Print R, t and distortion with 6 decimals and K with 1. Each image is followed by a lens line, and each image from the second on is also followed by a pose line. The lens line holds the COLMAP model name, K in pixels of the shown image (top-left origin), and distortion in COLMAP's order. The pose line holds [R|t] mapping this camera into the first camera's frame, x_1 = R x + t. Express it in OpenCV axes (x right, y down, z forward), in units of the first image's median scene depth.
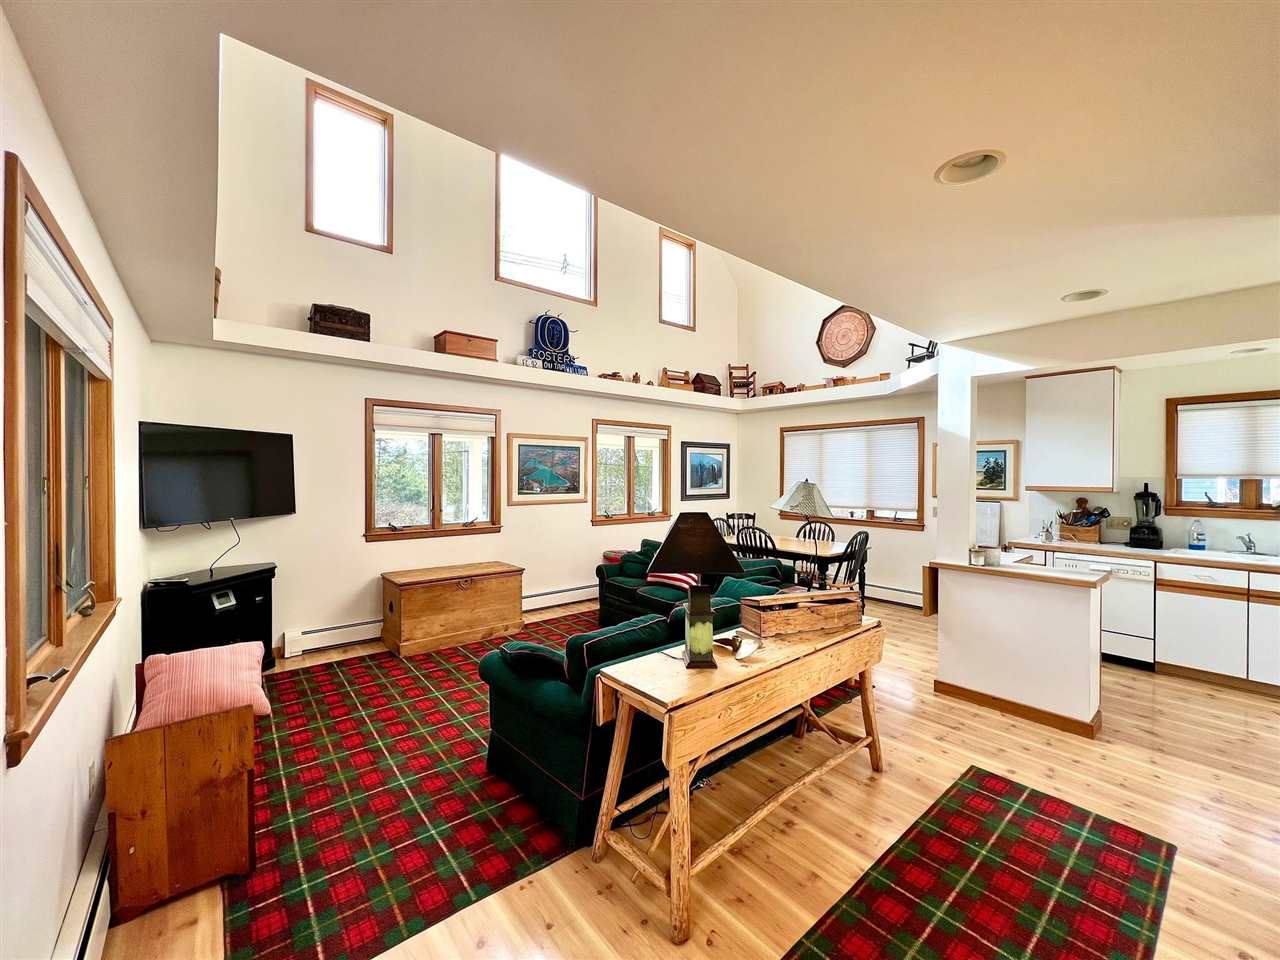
lens RADIAL K [[511.6, 0, 634.4], [0, 511.6, 475.4], [0, 0, 1]] dist [0.000312, -0.000075]
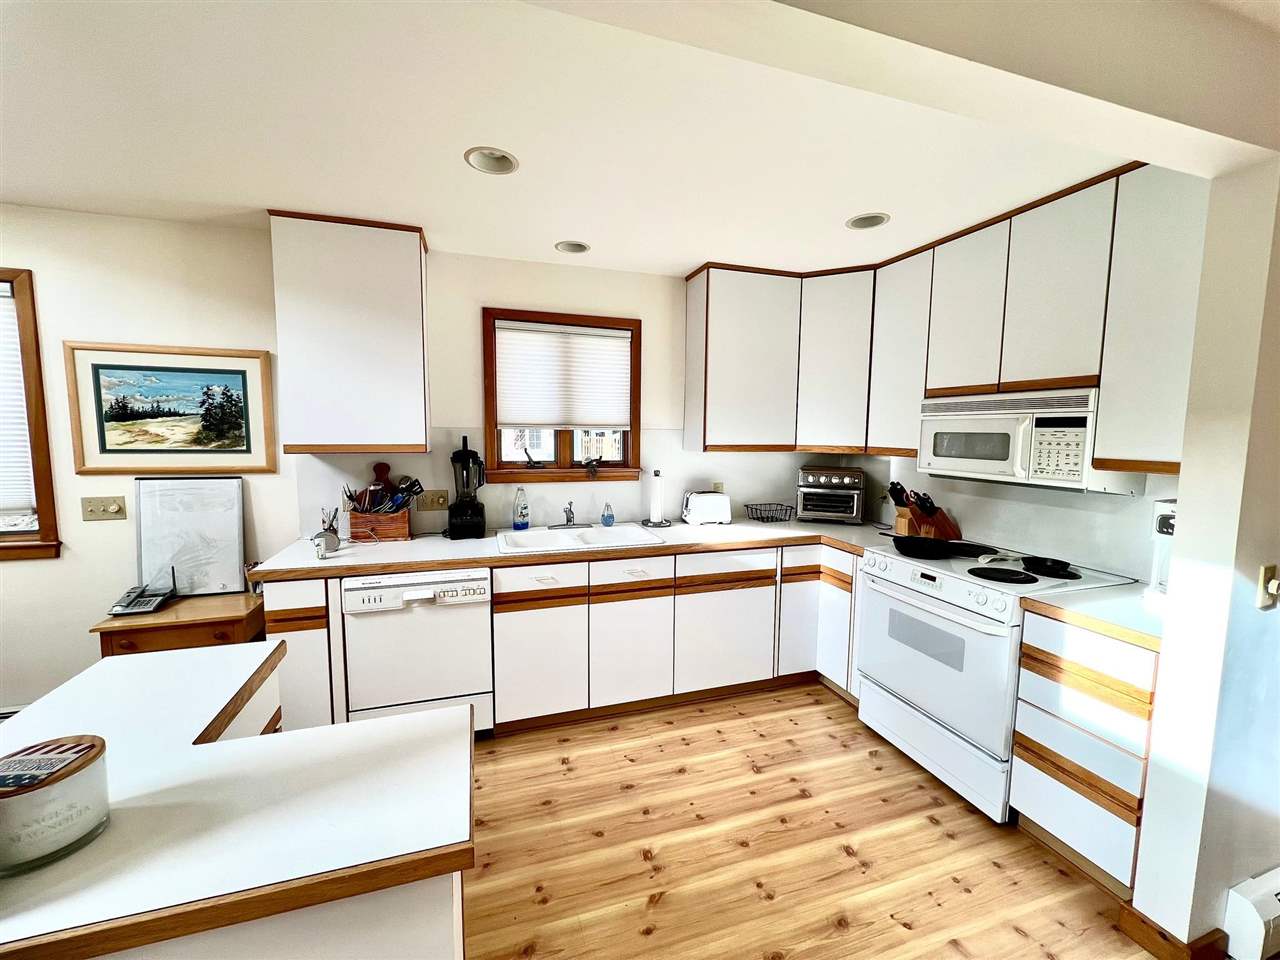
lens RADIAL K [[511.6, 0, 640.7], [0, 511.6, 478.7], [0, 0, 1]] dist [0.000312, -0.000075]
pose [[0.360726, -0.088645, 0.928450, 0.461243], [-0.003819, 0.995324, 0.096513, 0.005278], [-0.932664, -0.038361, 0.358700, 0.541249]]
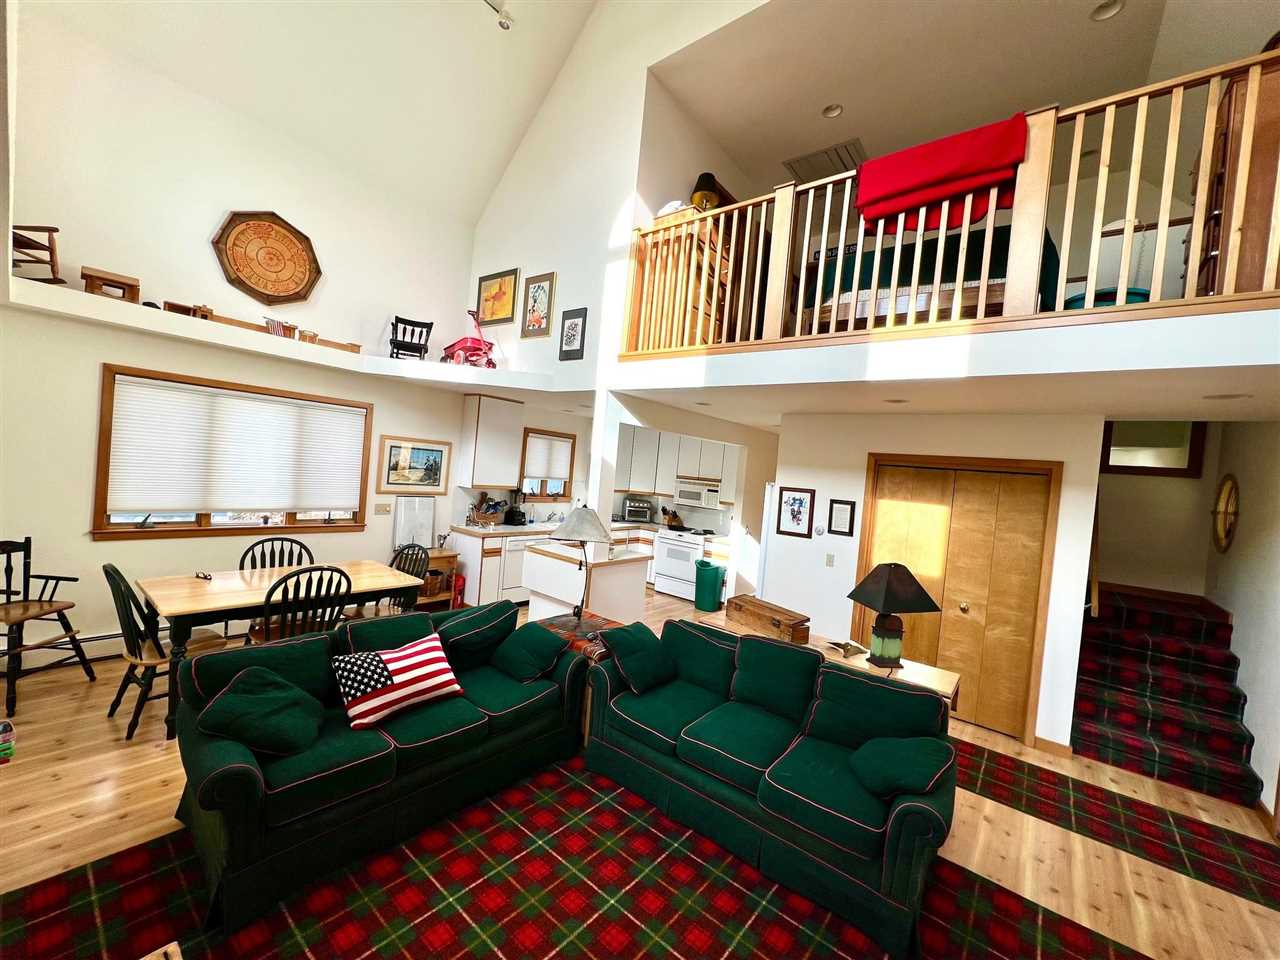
lens RADIAL K [[511.6, 0, 634.3], [0, 511.6, 479.1], [0, 0, 1]] dist [0.000312, -0.000075]
pose [[-0.201781, -0.044110, 0.978437, -0.523934], [-0.086075, 0.995919, 0.027147, -0.061407], [-0.975641, -0.078741, -0.204754, 0.939701]]
